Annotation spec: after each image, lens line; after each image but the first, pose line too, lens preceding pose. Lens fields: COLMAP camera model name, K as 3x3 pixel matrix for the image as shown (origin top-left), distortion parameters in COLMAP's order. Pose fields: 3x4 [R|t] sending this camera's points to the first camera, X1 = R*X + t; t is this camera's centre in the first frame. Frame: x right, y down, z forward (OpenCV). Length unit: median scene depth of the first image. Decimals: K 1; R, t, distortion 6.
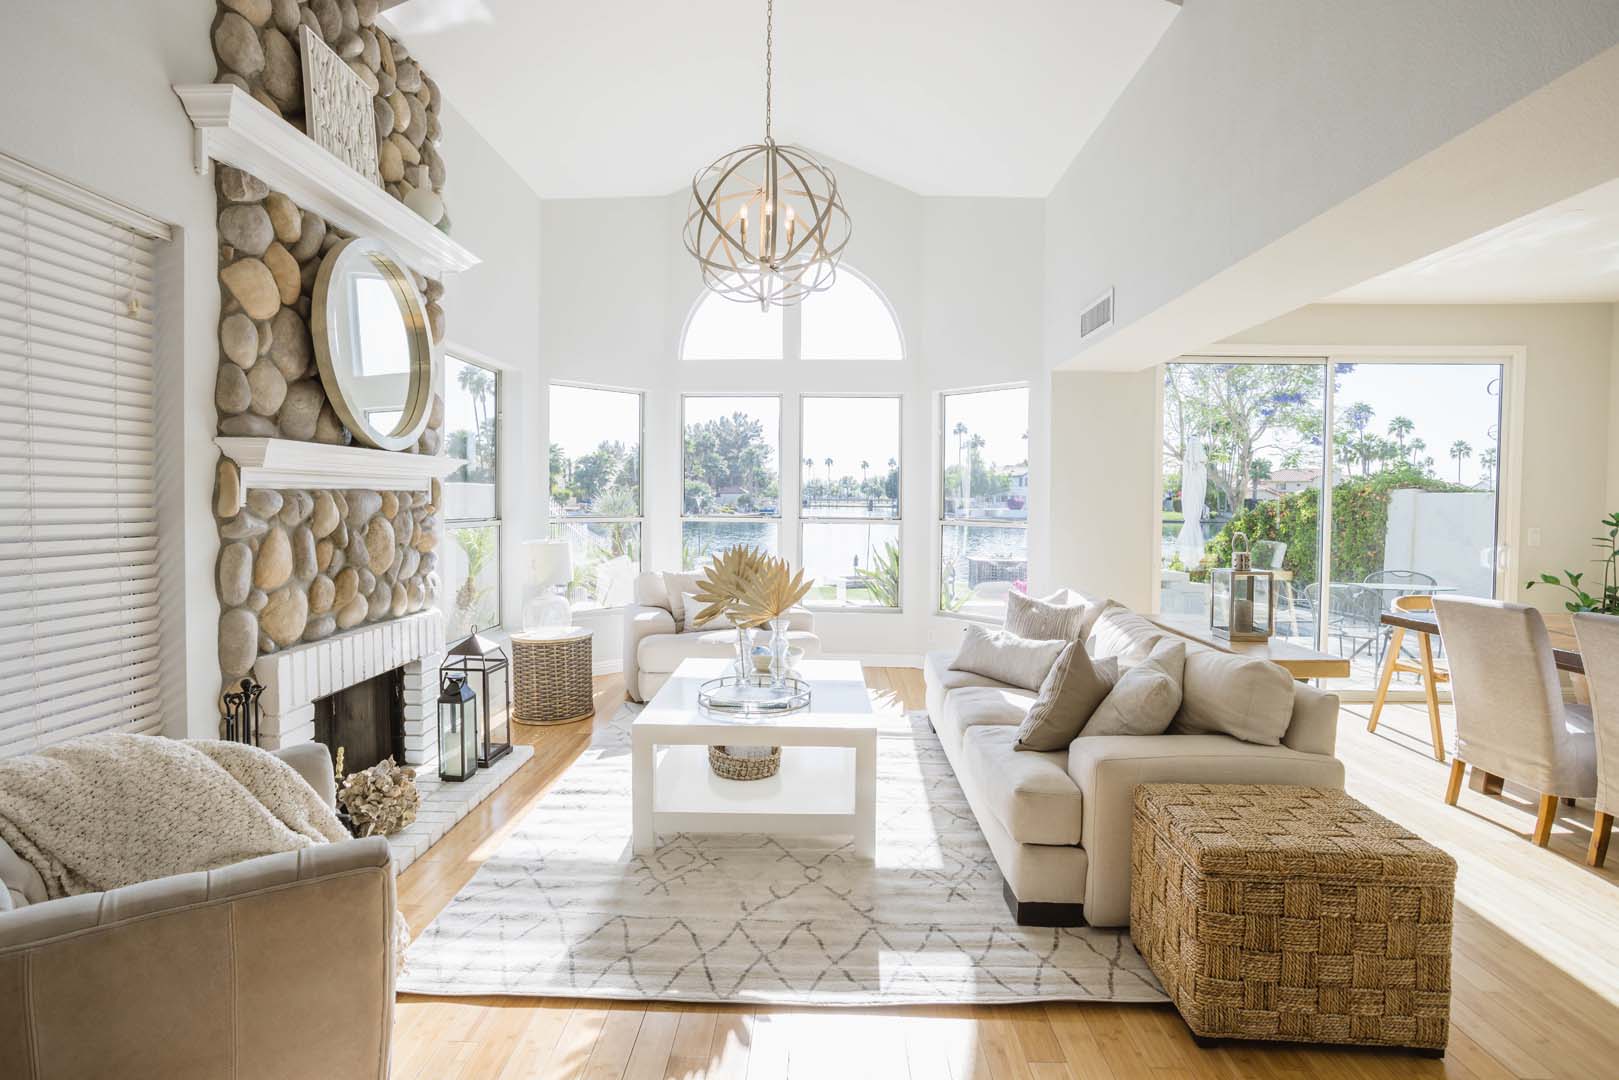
lens RADIAL K [[790.2, 0, 806.3], [0, 790.2, 529.9], [0, 0, 1]] dist [-0.001653, -0.000108]
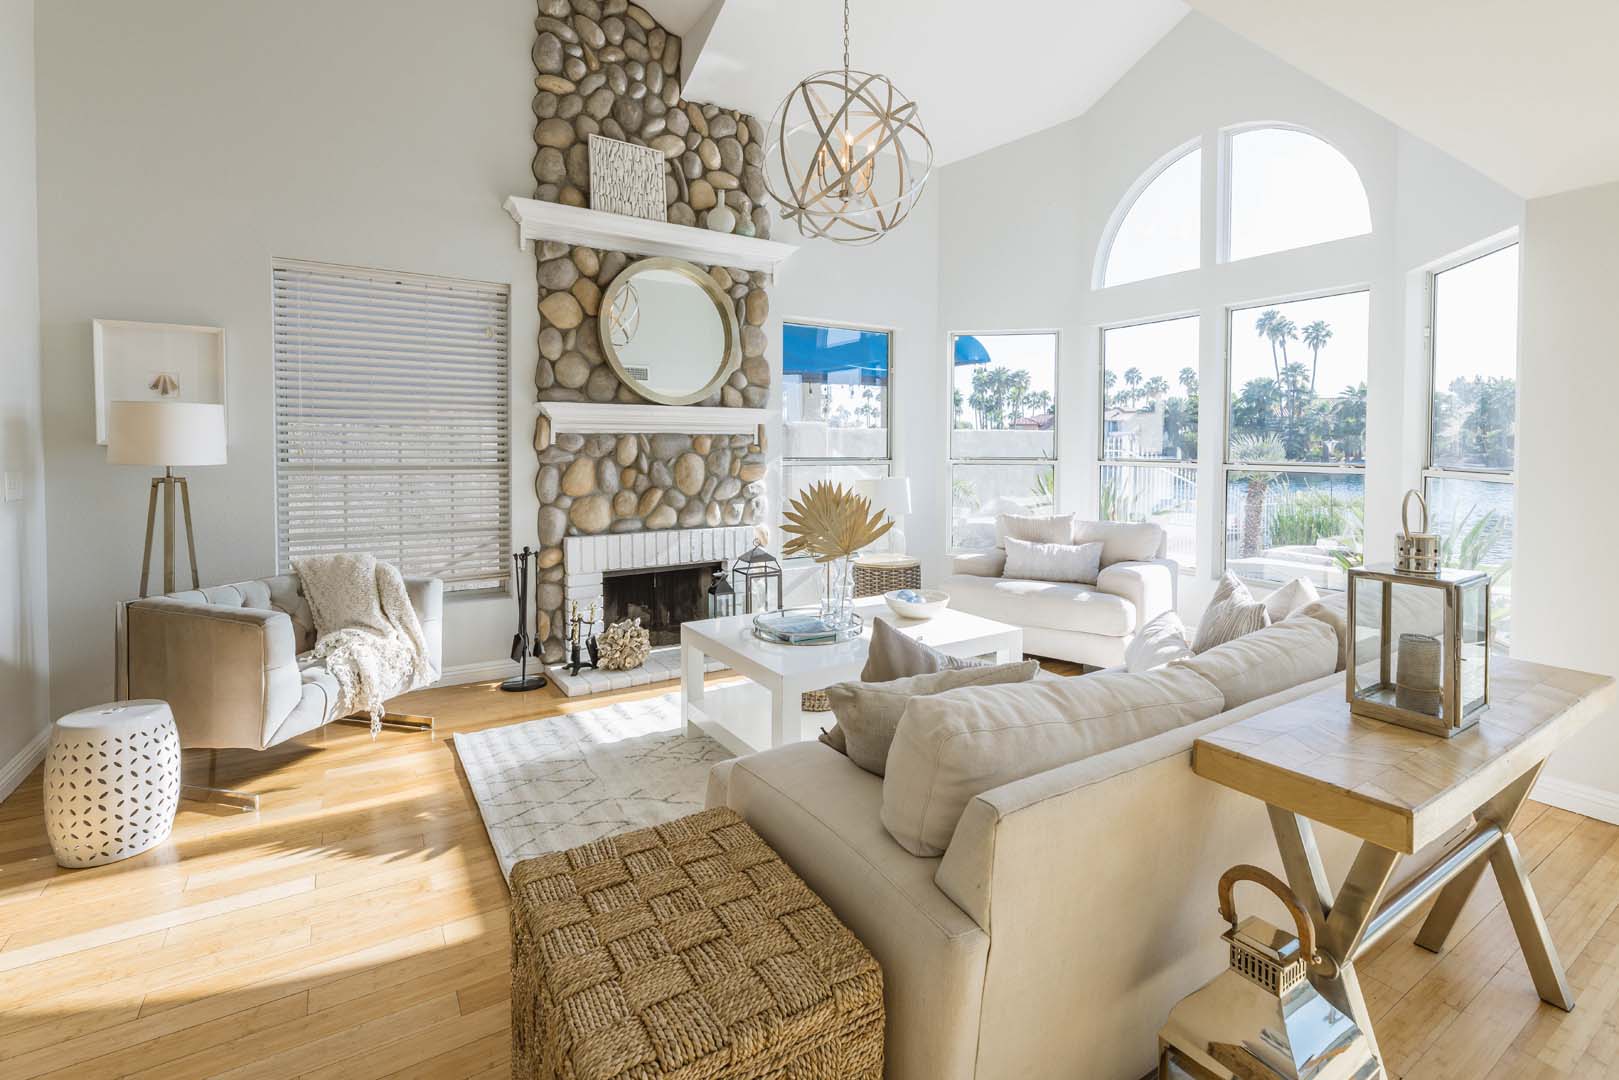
lens RADIAL K [[756.7, 0, 811.1], [0, 756.7, 468.9], [0, 0, 1]] dist [0.022544, 0.000049]
pose [[0.574783, 0.019327, -0.818078, 0.830360], [-0.030253, 0.999539, 0.002358, 0.002144], [0.817747, 0.023394, 0.575103, 0.491984]]
